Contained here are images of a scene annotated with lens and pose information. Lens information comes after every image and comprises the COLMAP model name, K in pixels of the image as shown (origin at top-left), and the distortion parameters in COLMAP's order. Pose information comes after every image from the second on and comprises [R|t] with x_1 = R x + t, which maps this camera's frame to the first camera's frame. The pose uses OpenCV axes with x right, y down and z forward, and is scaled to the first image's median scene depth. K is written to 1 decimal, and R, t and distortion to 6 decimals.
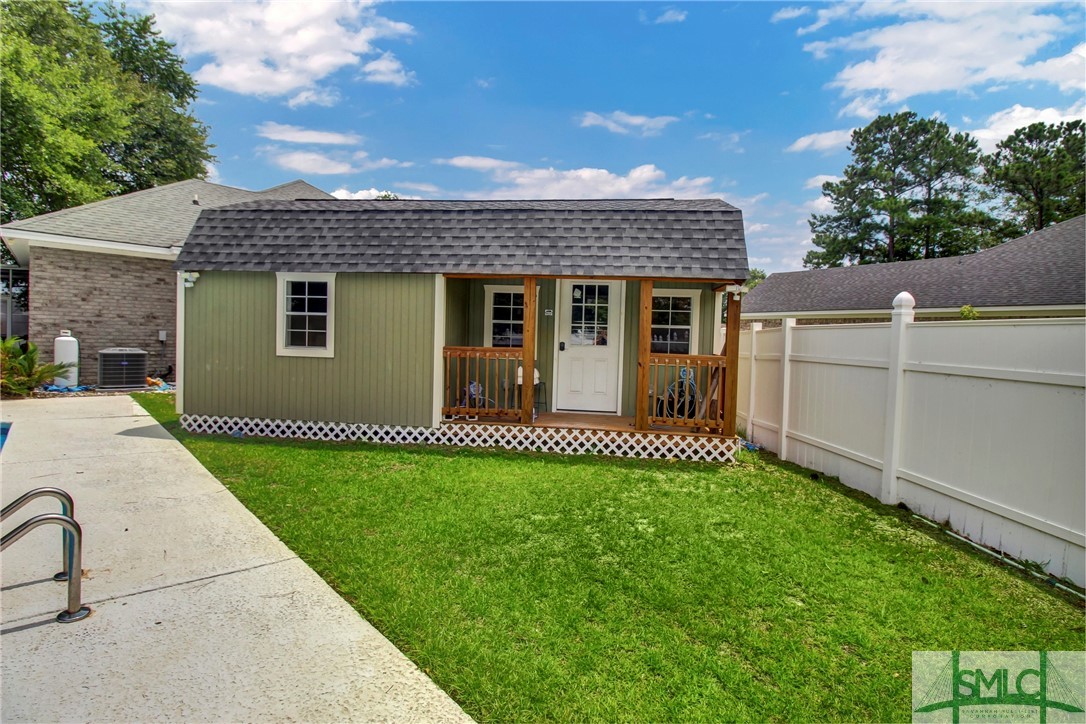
lens RADIAL K [[497.3, 0, 544.1], [0, 497.3, 352.1], [0, 0, 1]] dist [-0.001719, -0.013548]
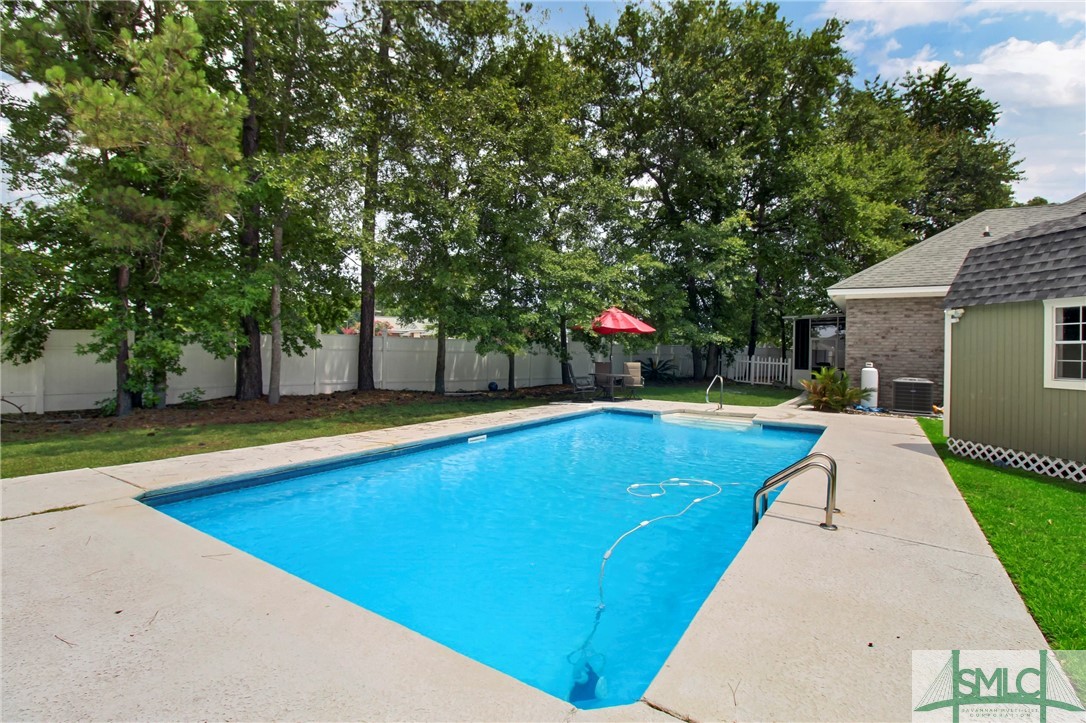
lens RADIAL K [[507.2, 0, 537.4], [0, 507.2, 346.8], [0, 0, 1]] dist [0.000496, -0.014010]
pose [[0.190251, -0.034831, -0.981117, 0.197995], [-0.042060, 0.998164, -0.043592, 0.010693], [0.980834, 0.049559, 0.188436, -0.120868]]
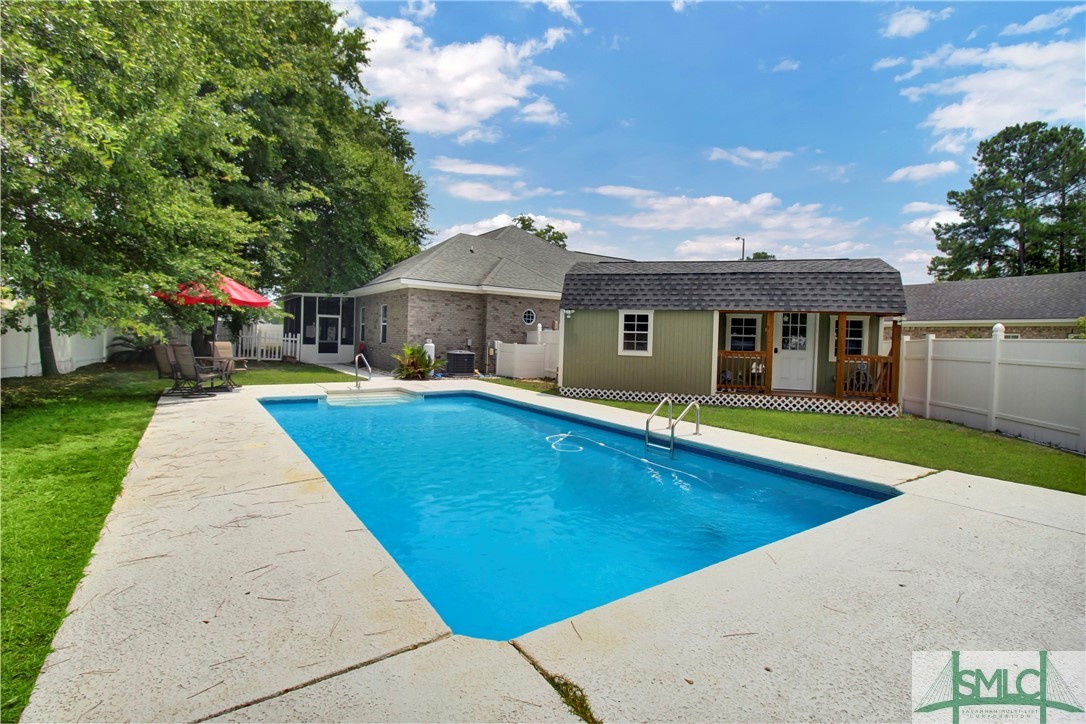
lens RADIAL K [[507.2, 0, 537.4], [0, 507.2, 347.3], [0, 0, 1]] dist [0.000496, -0.014010]
pose [[0.985313, 0.001795, -0.170750, -0.474780], [-0.004483, 0.999872, -0.015358, 0.007651], [0.170700, 0.015898, 0.985195, -0.820477]]
